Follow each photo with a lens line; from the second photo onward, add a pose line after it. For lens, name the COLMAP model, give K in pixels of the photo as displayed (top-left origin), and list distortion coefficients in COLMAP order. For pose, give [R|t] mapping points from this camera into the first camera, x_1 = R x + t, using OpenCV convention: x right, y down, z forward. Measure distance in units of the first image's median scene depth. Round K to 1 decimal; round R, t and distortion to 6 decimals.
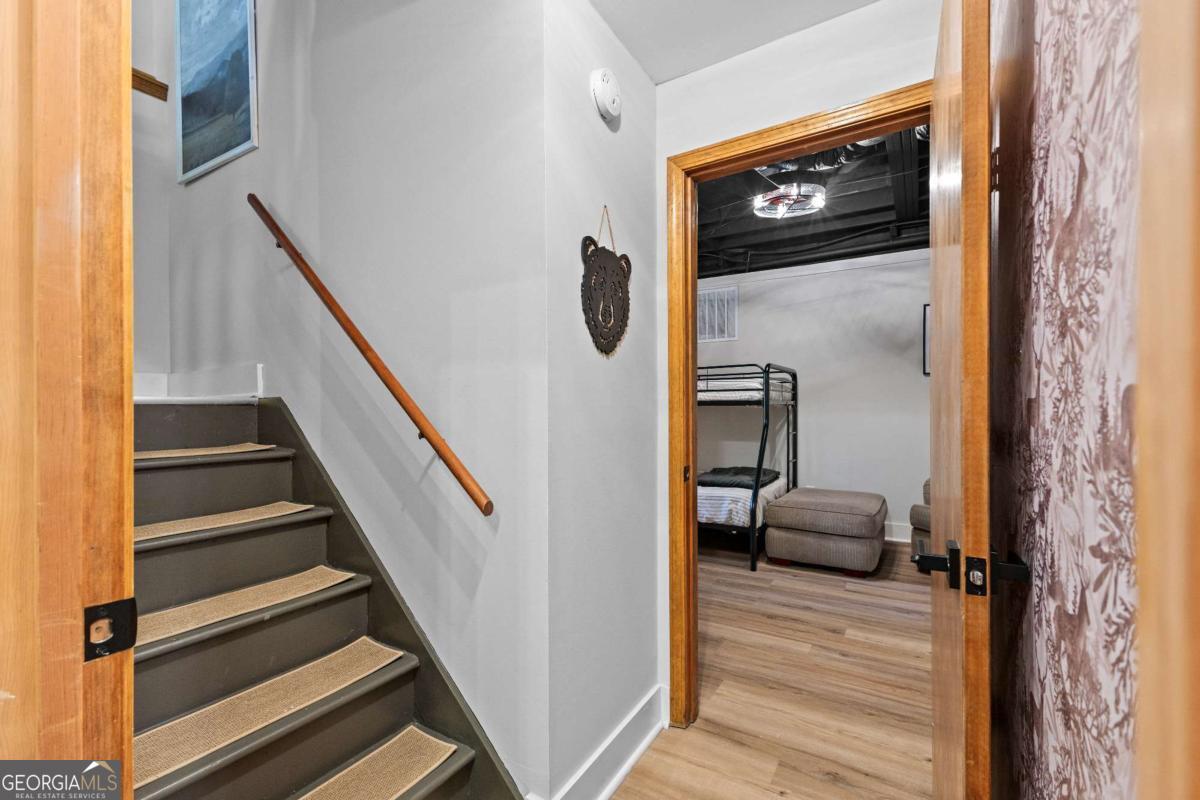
lens RADIAL K [[523.3, 0, 601.5], [0, 523.3, 409.7], [0, 0, 1]] dist [0.013115, -0.003119]
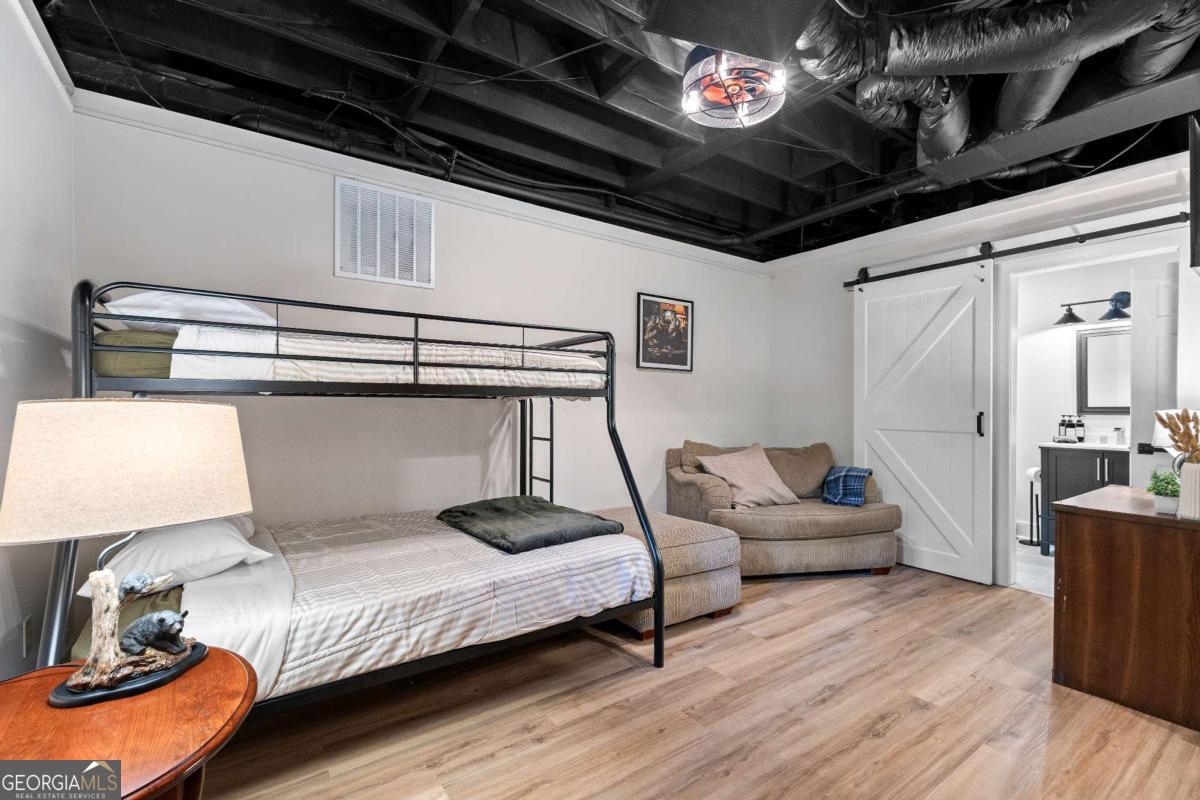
lens RADIAL K [[523.3, 0, 605.2], [0, 523.3, 406.5], [0, 0, 1]] dist [0.013115, -0.003119]
pose [[0.395970, 0.006908, 0.918238, -0.278026], [-0.002191, 0.999976, -0.006578, 0.007073], [-0.918261, 0.000593, 0.395976, 0.755512]]
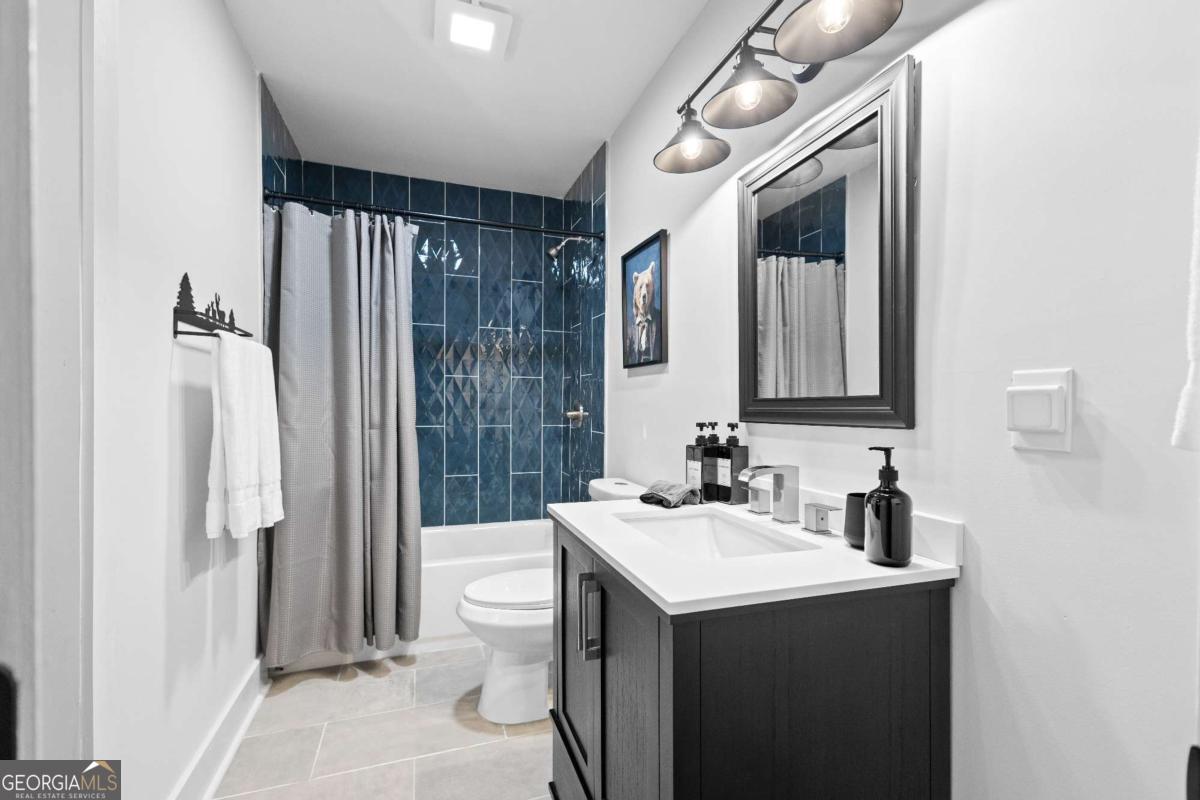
lens RADIAL K [[523.3, 0, 603.9], [0, 523.3, 410.0], [0, 0, 1]] dist [0.013115, -0.003119]
pose [[0.629661, 0.002047, 0.776867, 0.705922], [-0.005806, 0.999981, 0.002071, 0.004721], [-0.776848, -0.005814, 0.629661, 0.130652]]
